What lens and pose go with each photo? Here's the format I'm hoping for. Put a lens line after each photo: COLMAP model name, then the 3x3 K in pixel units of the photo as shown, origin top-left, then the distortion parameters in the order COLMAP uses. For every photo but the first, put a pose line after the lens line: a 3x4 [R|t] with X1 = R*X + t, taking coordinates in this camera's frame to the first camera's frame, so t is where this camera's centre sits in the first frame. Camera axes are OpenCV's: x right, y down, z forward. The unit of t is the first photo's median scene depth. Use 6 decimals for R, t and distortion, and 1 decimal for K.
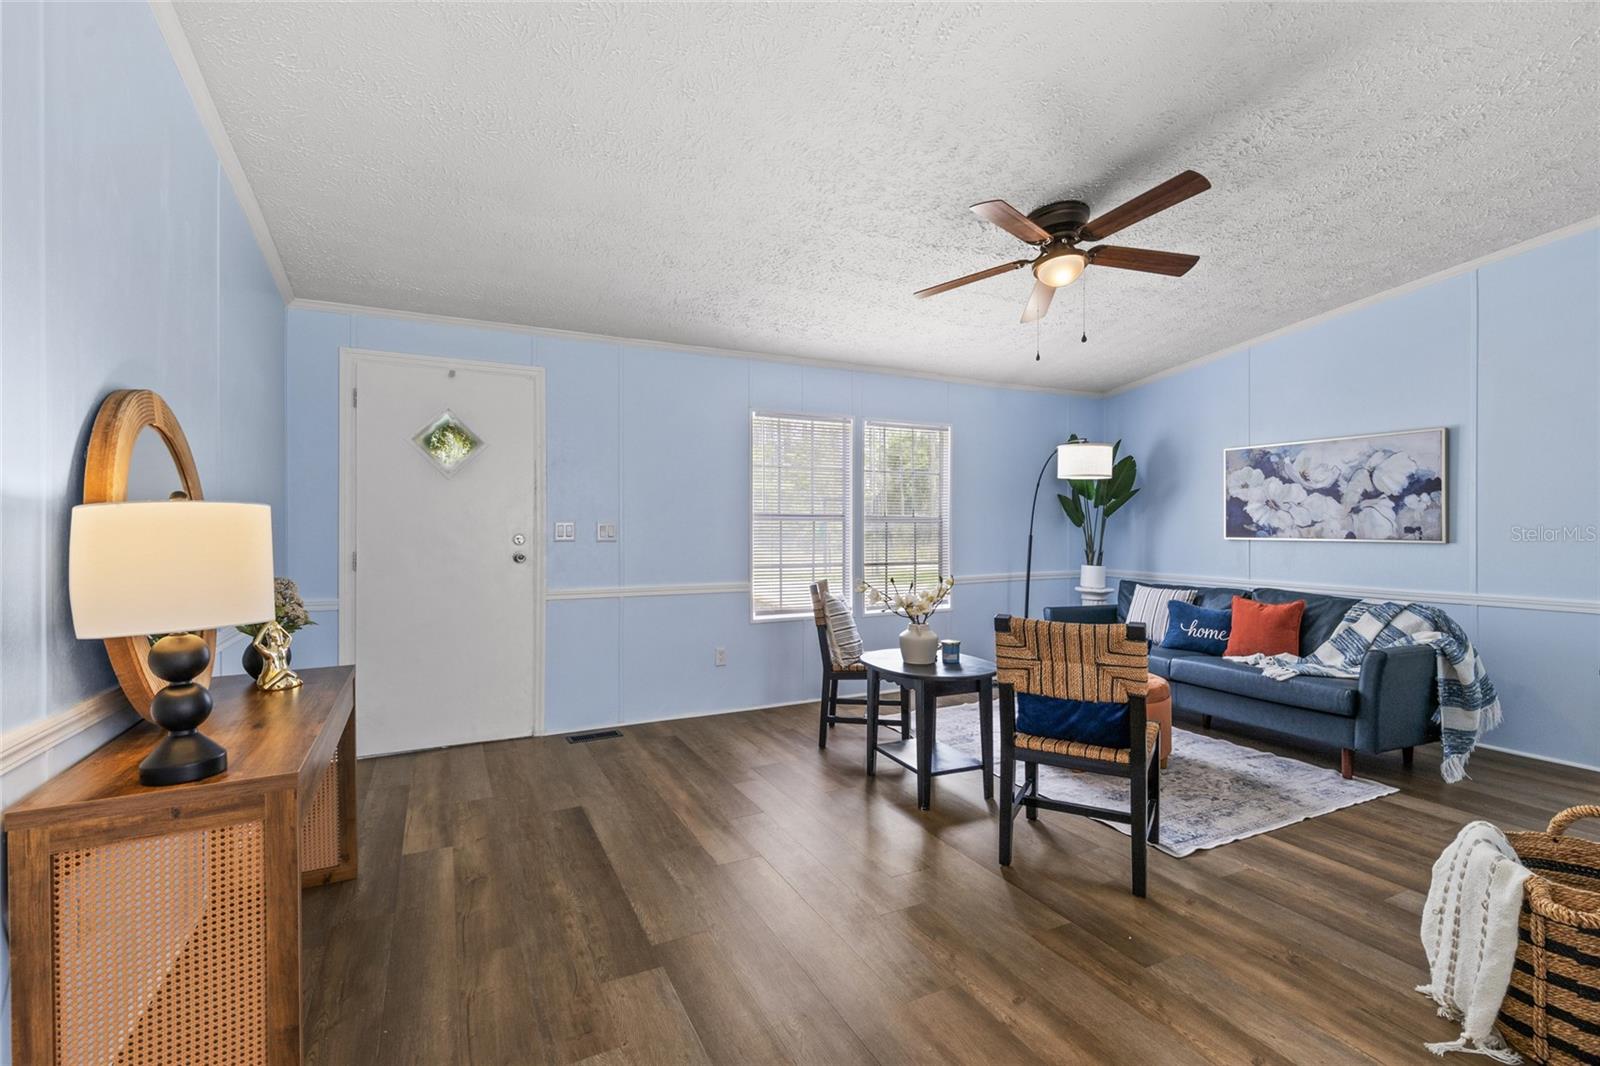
lens RADIAL K [[717.7, 0, 803.6], [0, 717.7, 530.6], [0, 0, 1]] dist [0.003642, 0.000084]
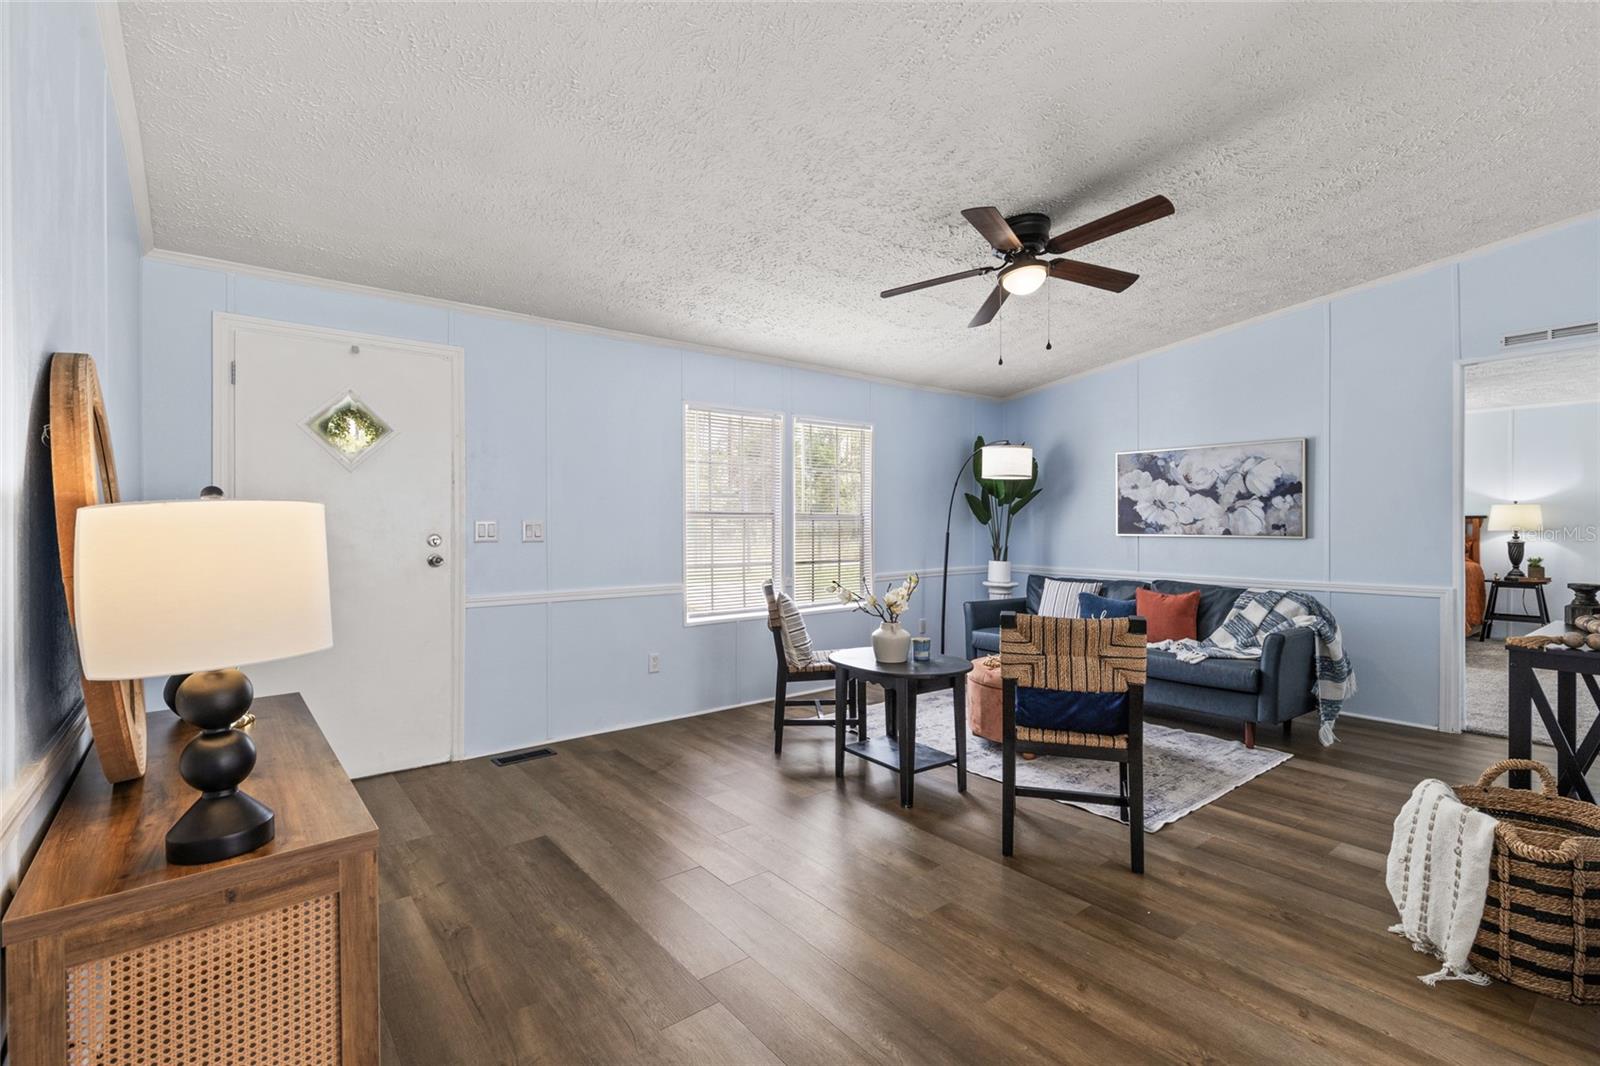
lens RADIAL K [[724.3, 0, 805.8], [0, 724.3, 527.9], [0, 0, 1]] dist [0.003876, 0.000101]
pose [[0.977882, -0.002798, 0.209136, -0.164033], [0.002570, 0.999996, 0.001362, -0.003741], [-0.209139, -0.000794, 0.977886, 0.035573]]
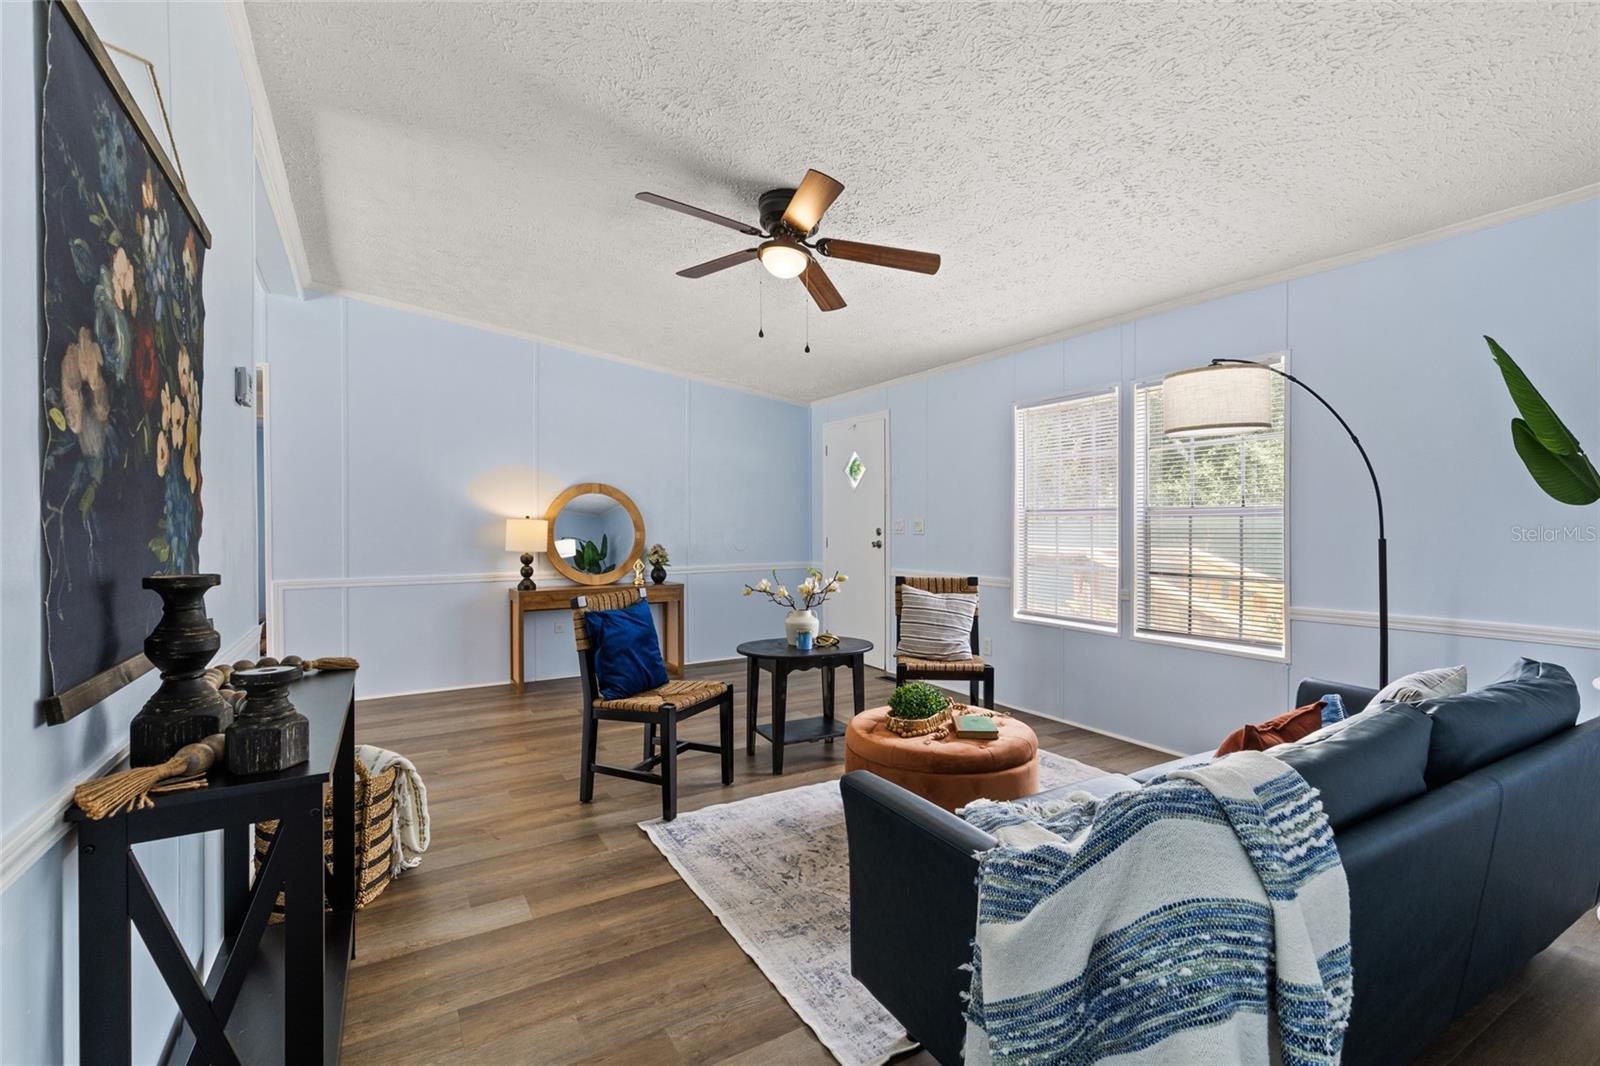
lens RADIAL K [[724.3, 0, 805.8], [0, 724.3, 527.9], [0, 0, 1]] dist [0.003876, 0.000101]
pose [[0.068248, 0.005378, -0.997654, 1.266995], [-0.004243, 0.999978, 0.005101, -0.003376], [0.997659, 0.003885, 0.068270, 0.909965]]
